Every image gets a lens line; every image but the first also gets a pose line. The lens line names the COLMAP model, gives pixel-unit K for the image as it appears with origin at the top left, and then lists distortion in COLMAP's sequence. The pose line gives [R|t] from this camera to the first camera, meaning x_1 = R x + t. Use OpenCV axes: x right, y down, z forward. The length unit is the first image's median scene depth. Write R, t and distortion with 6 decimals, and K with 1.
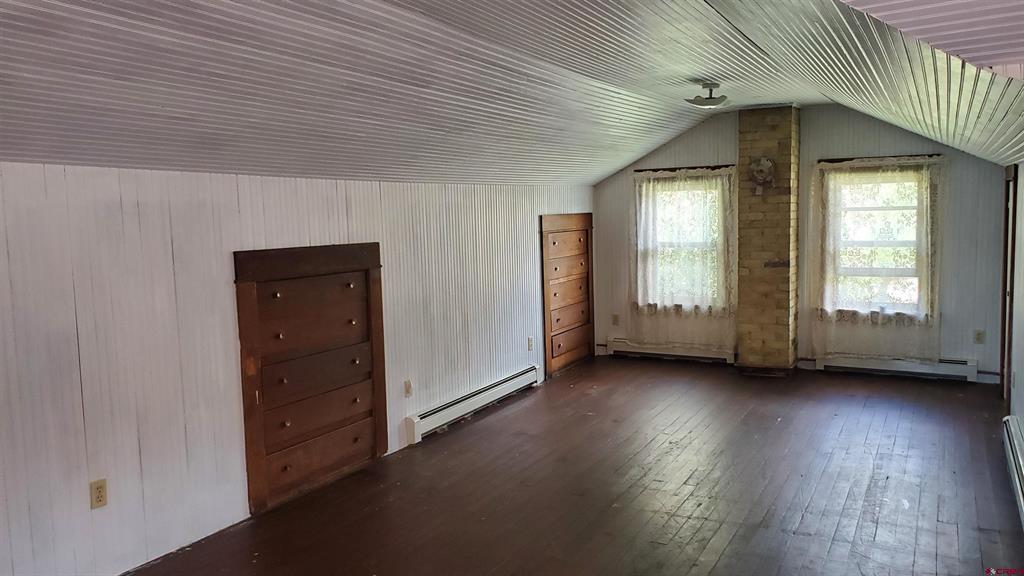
lens RADIAL K [[781.1, 0, 512.5], [0, 781.1, 288.2], [0, 0, 1]] dist [0.026912, -0.037817]
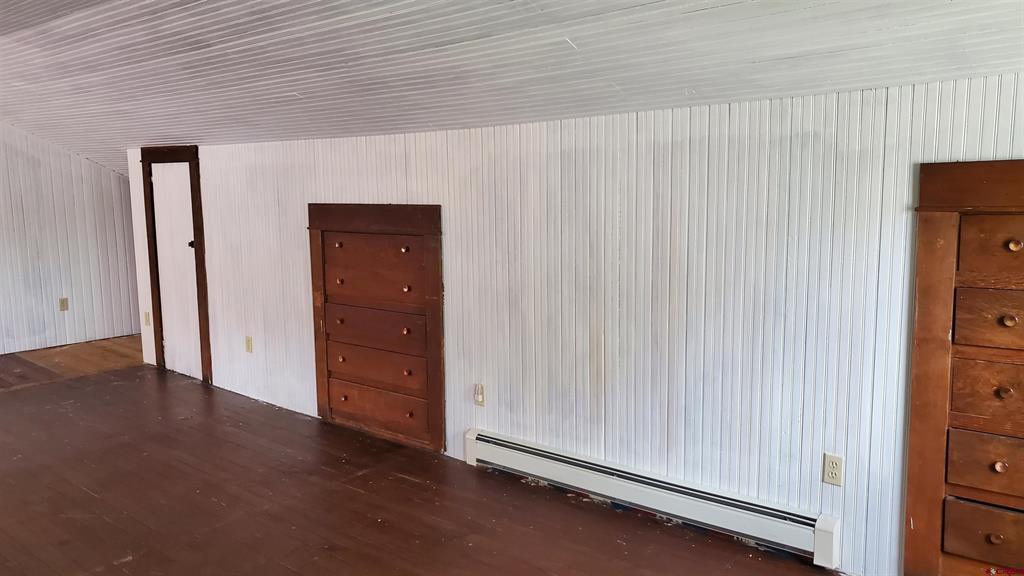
lens RADIAL K [[781.1, 0, 513.0], [0, 781.1, 288.6], [0, 0, 1]] dist [0.026912, -0.037817]
pose [[-0.193329, 0.163881, -0.967350, 0.680110], [-0.068226, 0.981319, 0.179883, -0.135279], [0.978759, 0.100775, -0.178537, 1.321194]]
